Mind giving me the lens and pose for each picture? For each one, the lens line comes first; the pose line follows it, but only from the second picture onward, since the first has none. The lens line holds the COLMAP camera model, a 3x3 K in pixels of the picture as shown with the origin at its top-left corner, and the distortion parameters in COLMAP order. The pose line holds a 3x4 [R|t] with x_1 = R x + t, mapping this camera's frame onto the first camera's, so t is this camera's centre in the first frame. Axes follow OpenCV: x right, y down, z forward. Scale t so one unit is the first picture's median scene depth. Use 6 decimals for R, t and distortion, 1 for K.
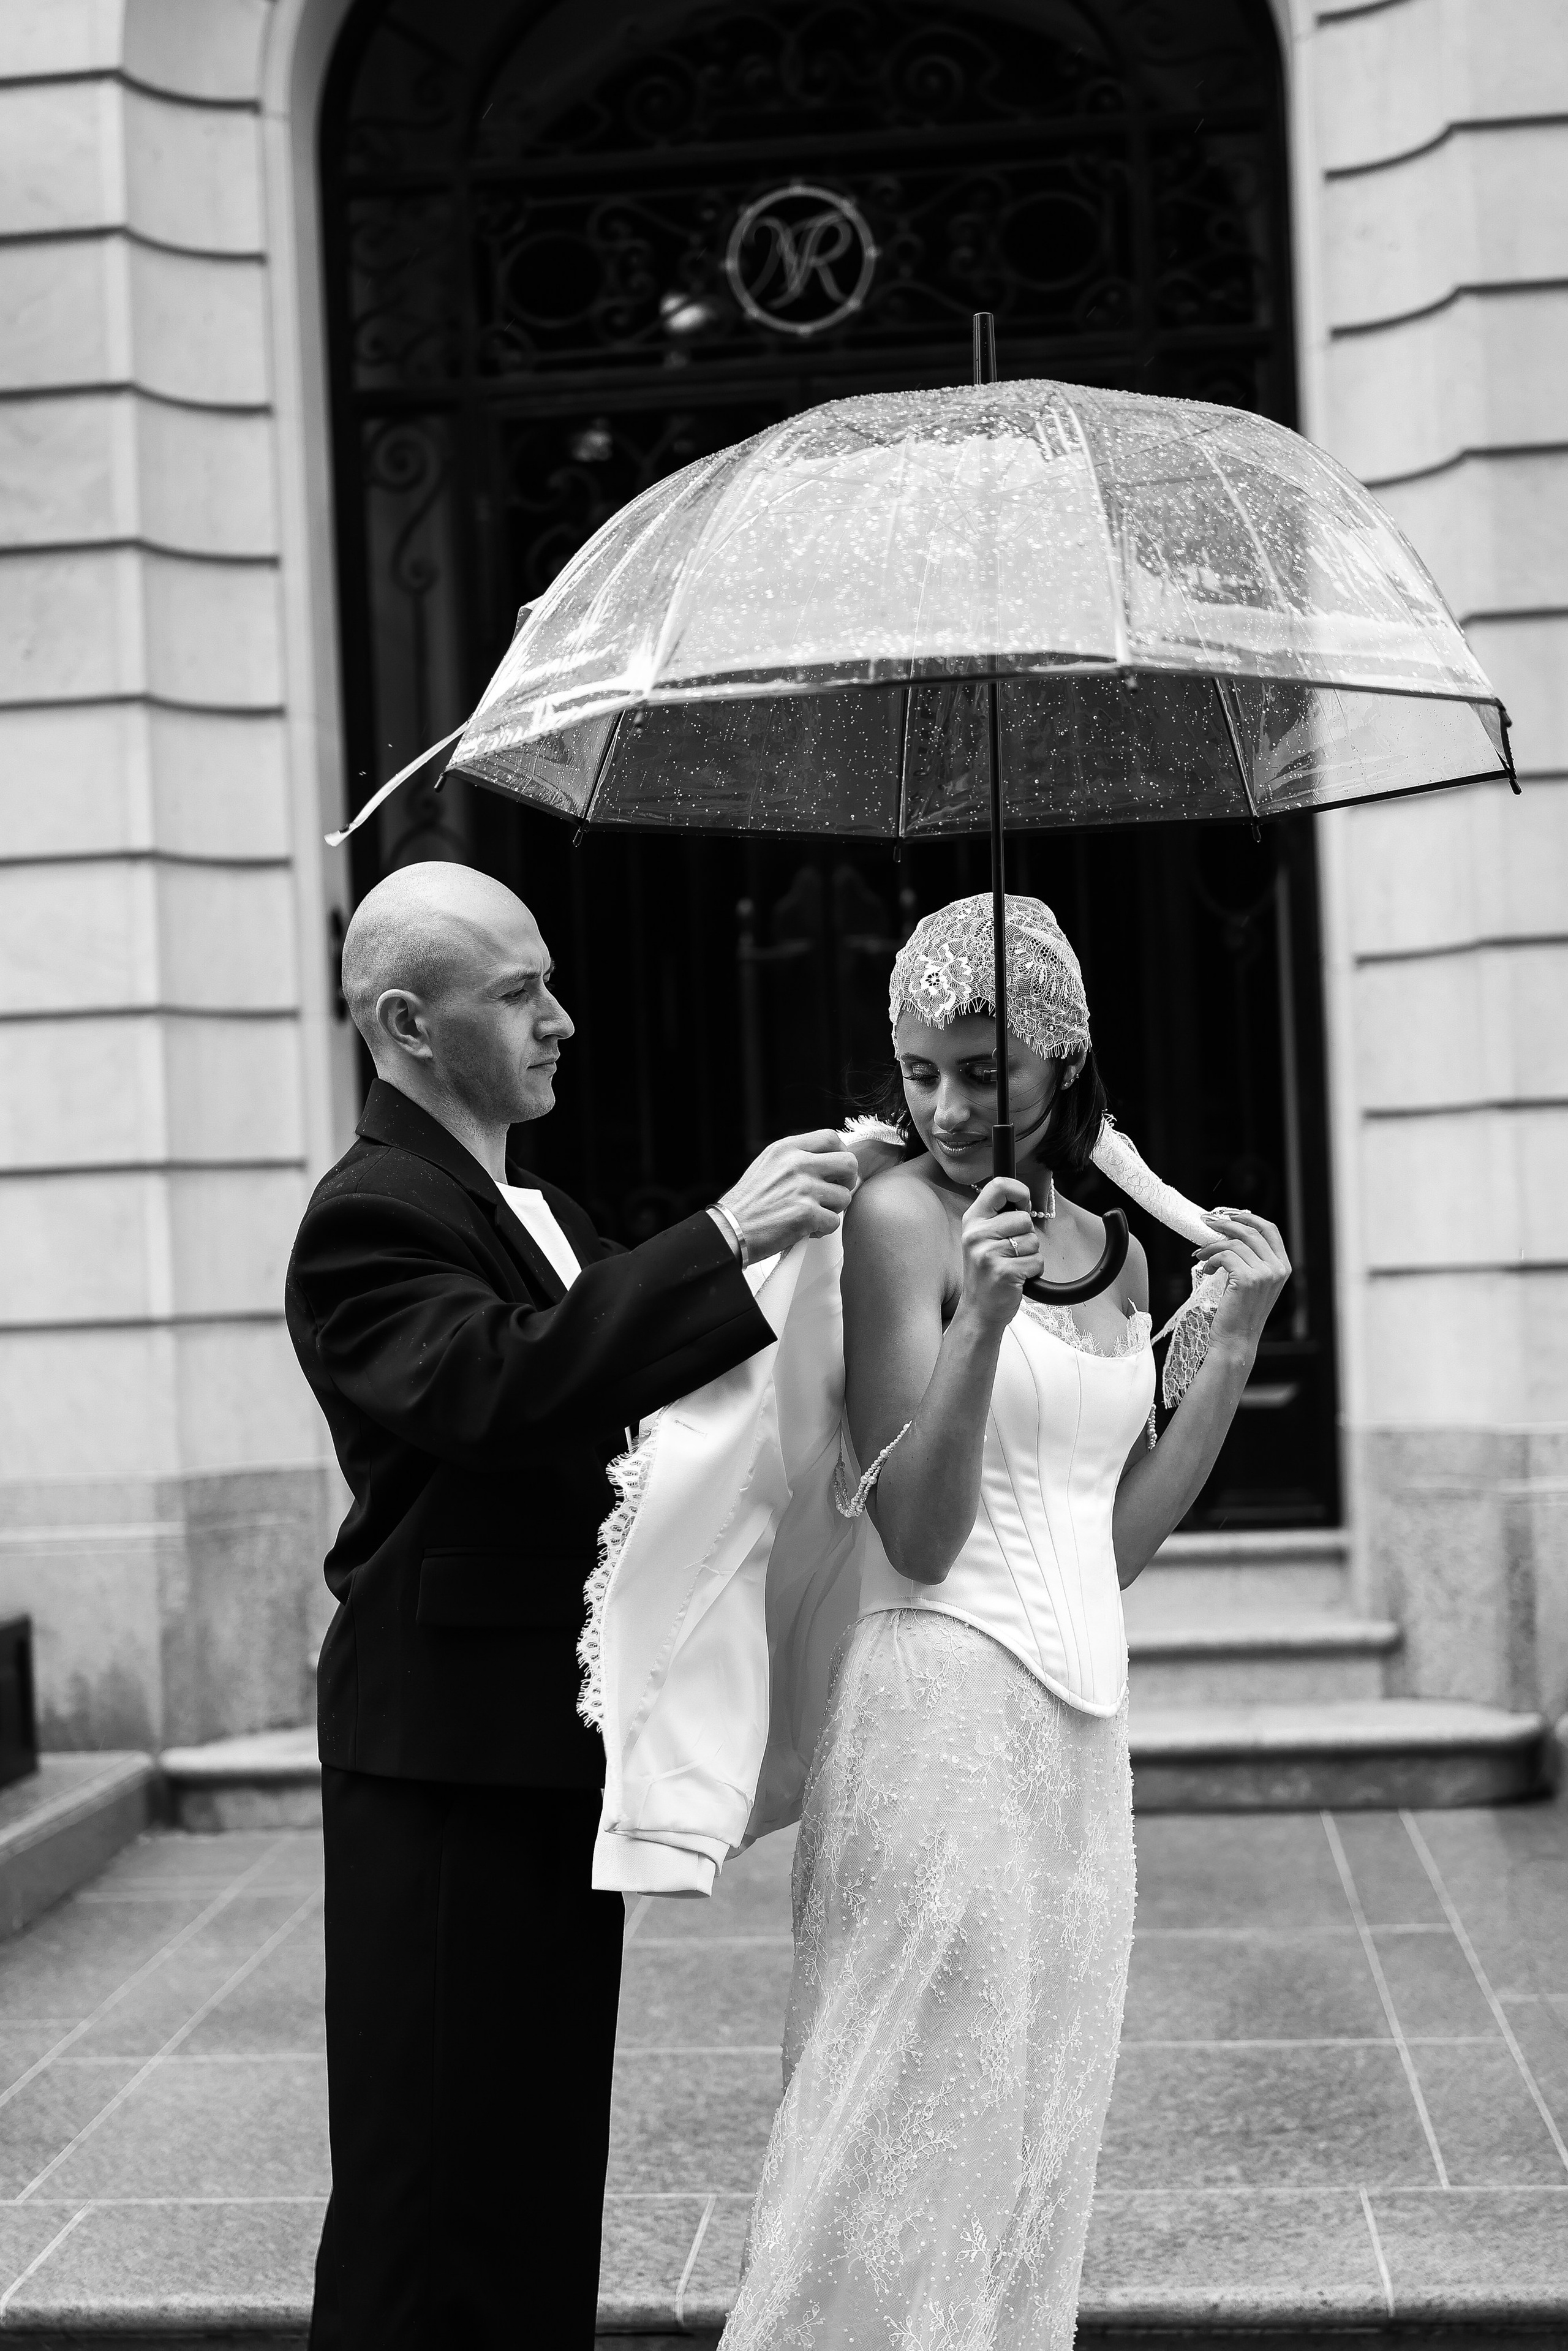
lens RADIAL K [[3097.1, 0, 773.2], [0, 3097.1, 1269.2], [0, 0, 1]] dist [-0.001737, -0.007383]
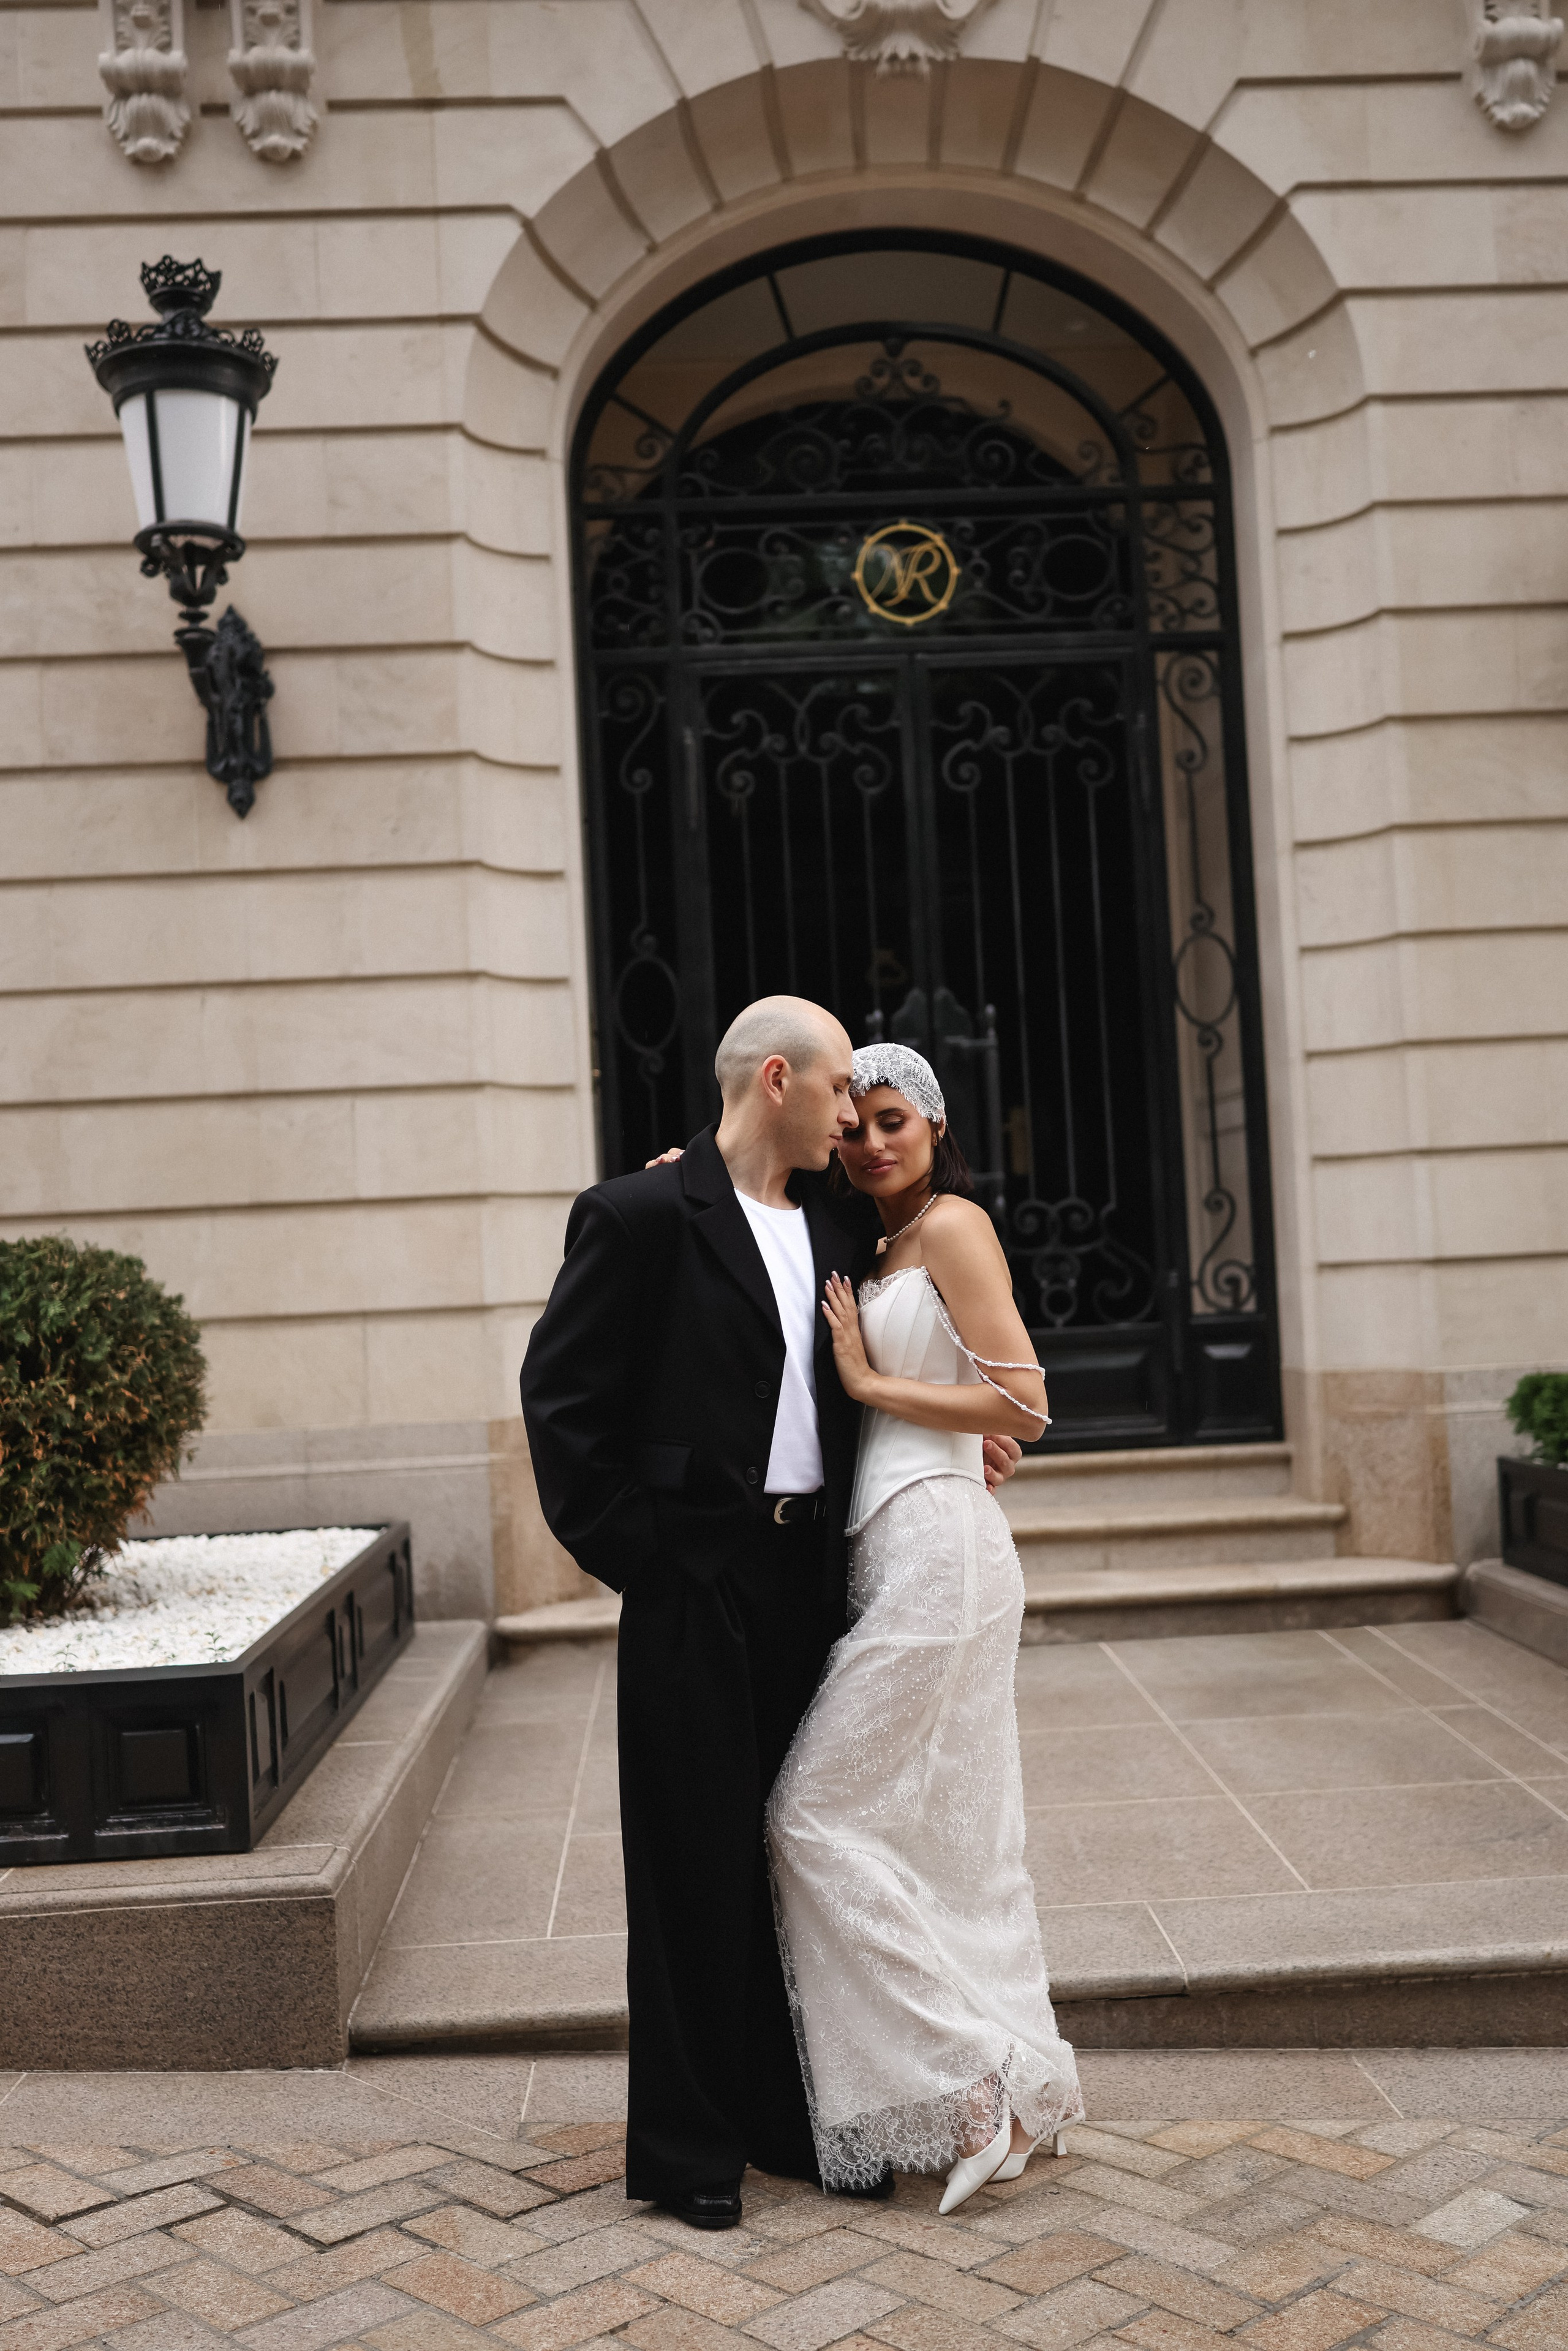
lens RADIAL K [[2212.5, 0, 789.1], [0, 2212.5, 1166.7], [0, 0, 1]] dist [-0.002515, 0.003347]
pose [[0.989672, -0.000738, 0.143349, -0.207480], [0.008136, 0.998664, -0.051028, 0.005667], [-0.143120, 0.051668, 0.988356, -0.006844]]
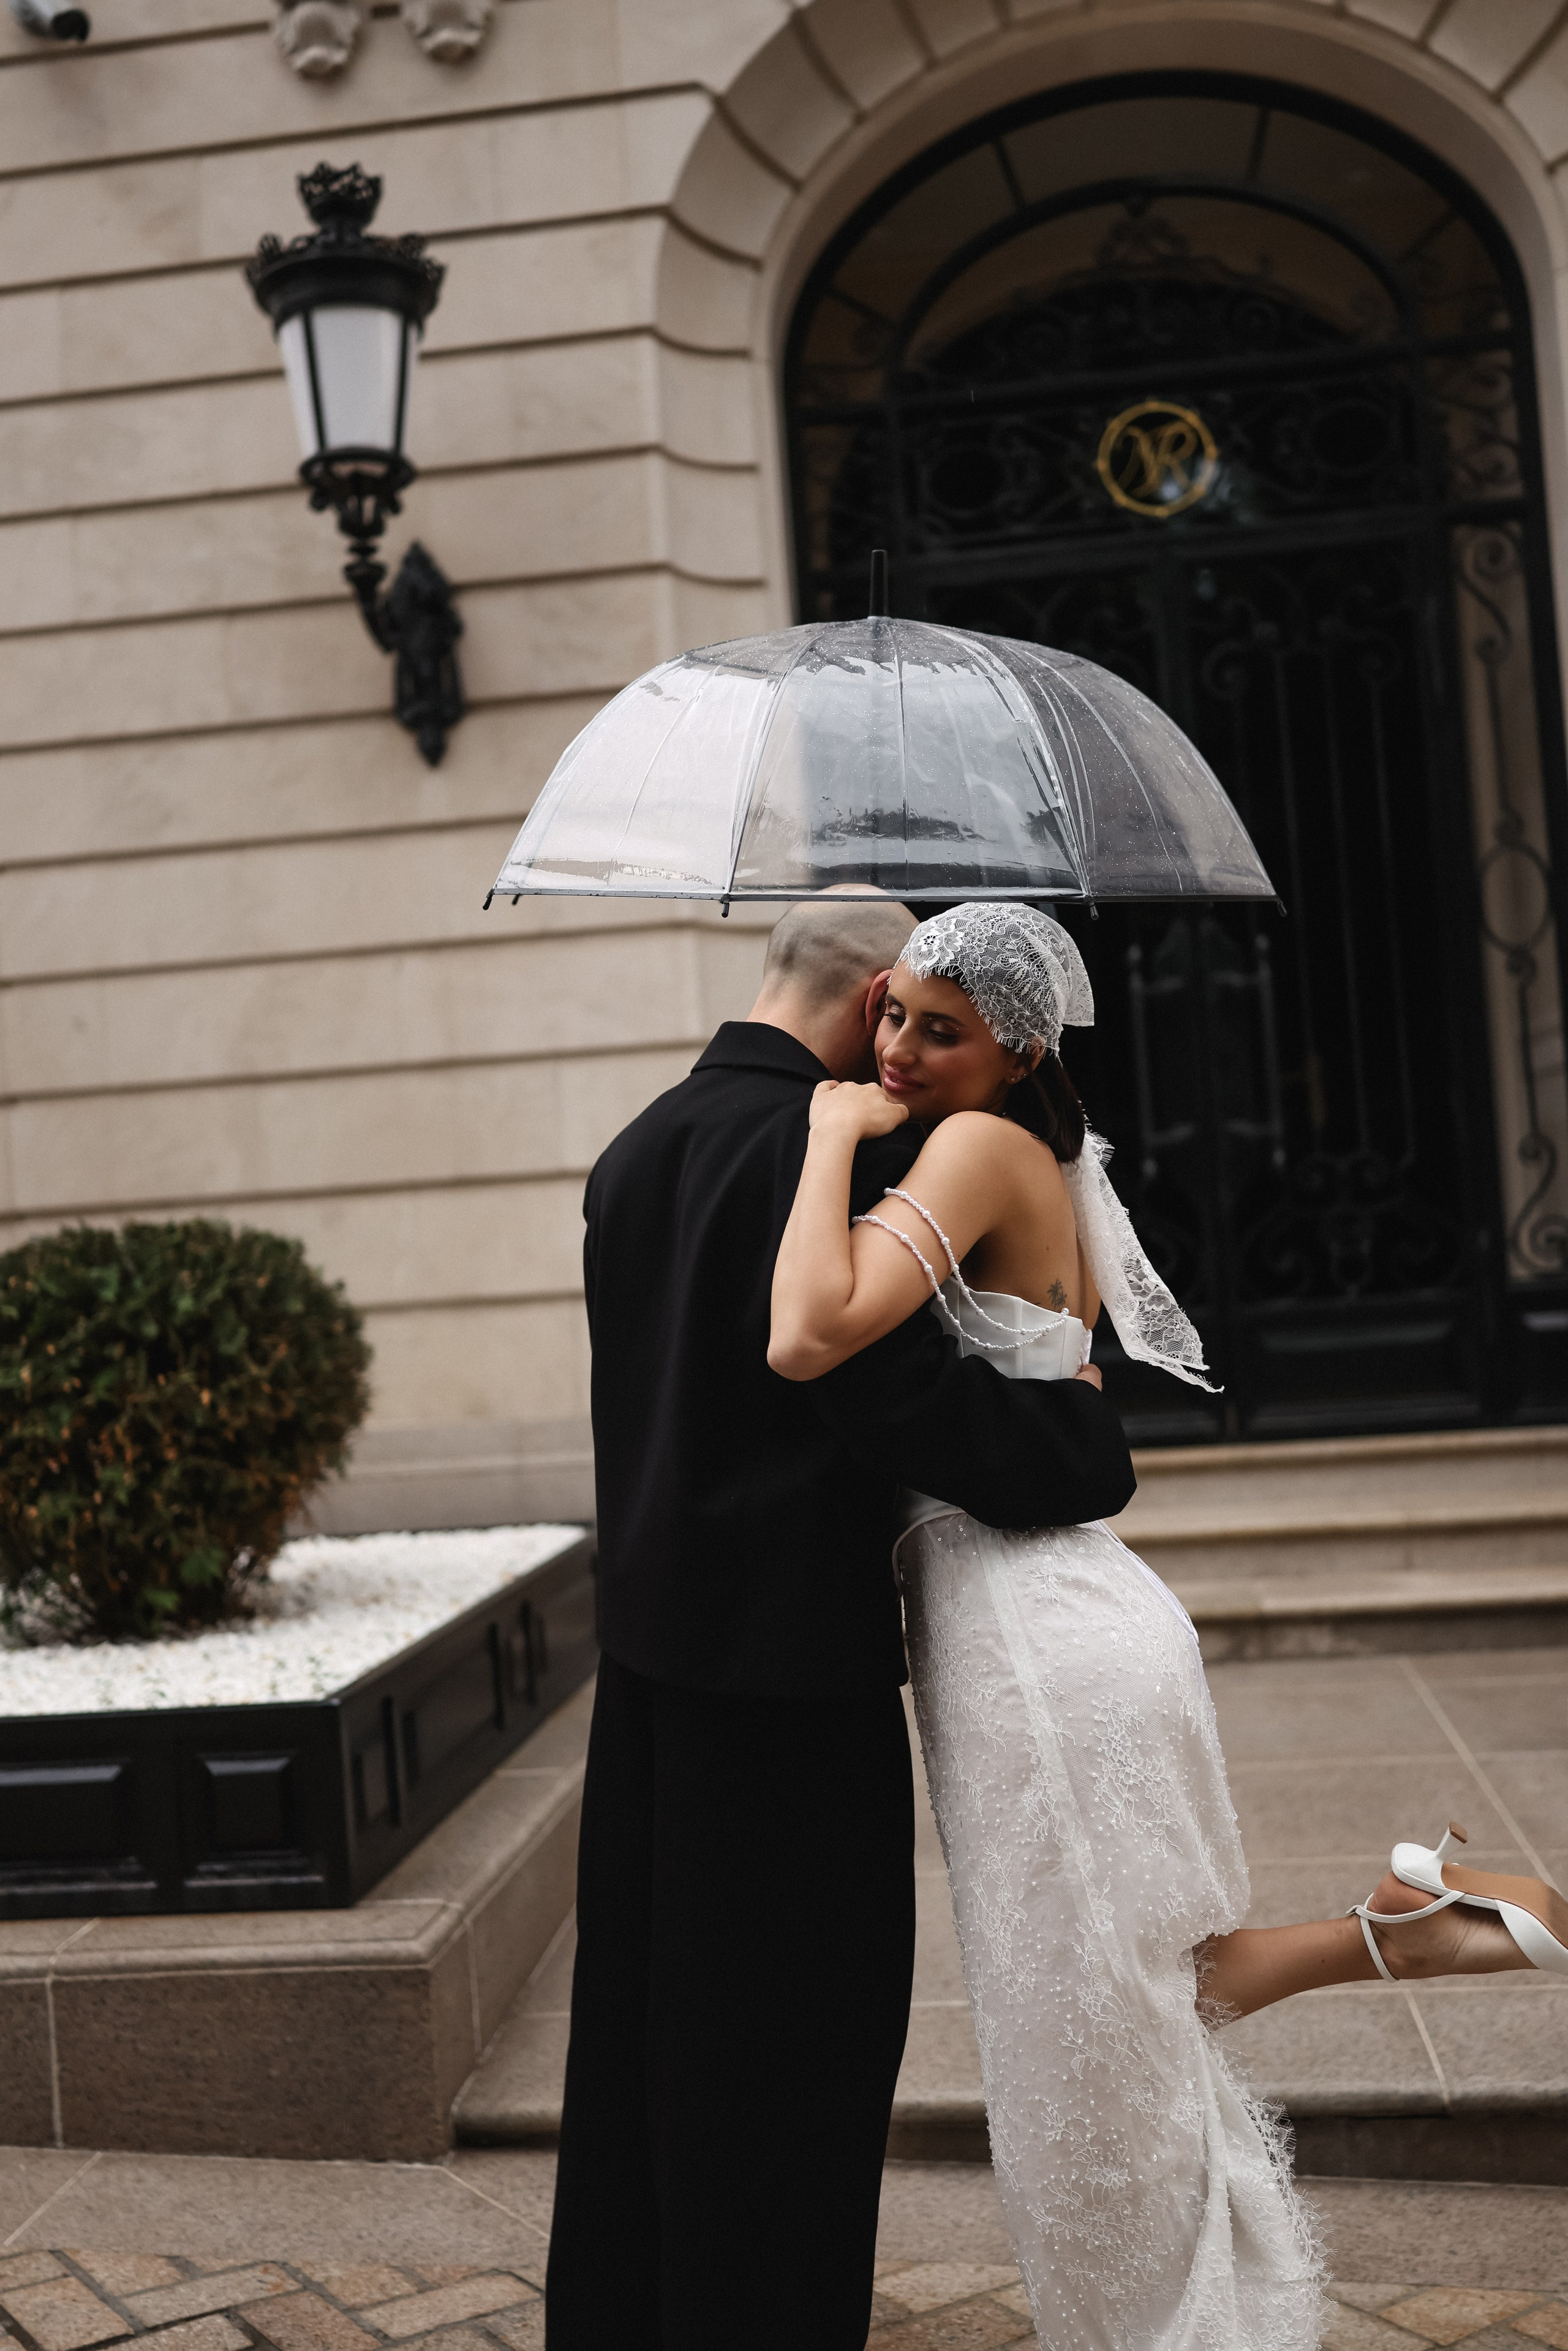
lens RADIAL K [[2211.7, 0, 790.8], [0, 2211.7, 1173.3], [0, 0, 1]] dist [-0.004008, 0.003421]
pose [[0.999453, -0.028062, -0.017486, -0.146205], [0.027372, 0.998883, -0.038524, 0.006774], [0.018548, 0.038024, 0.999105, 0.082877]]
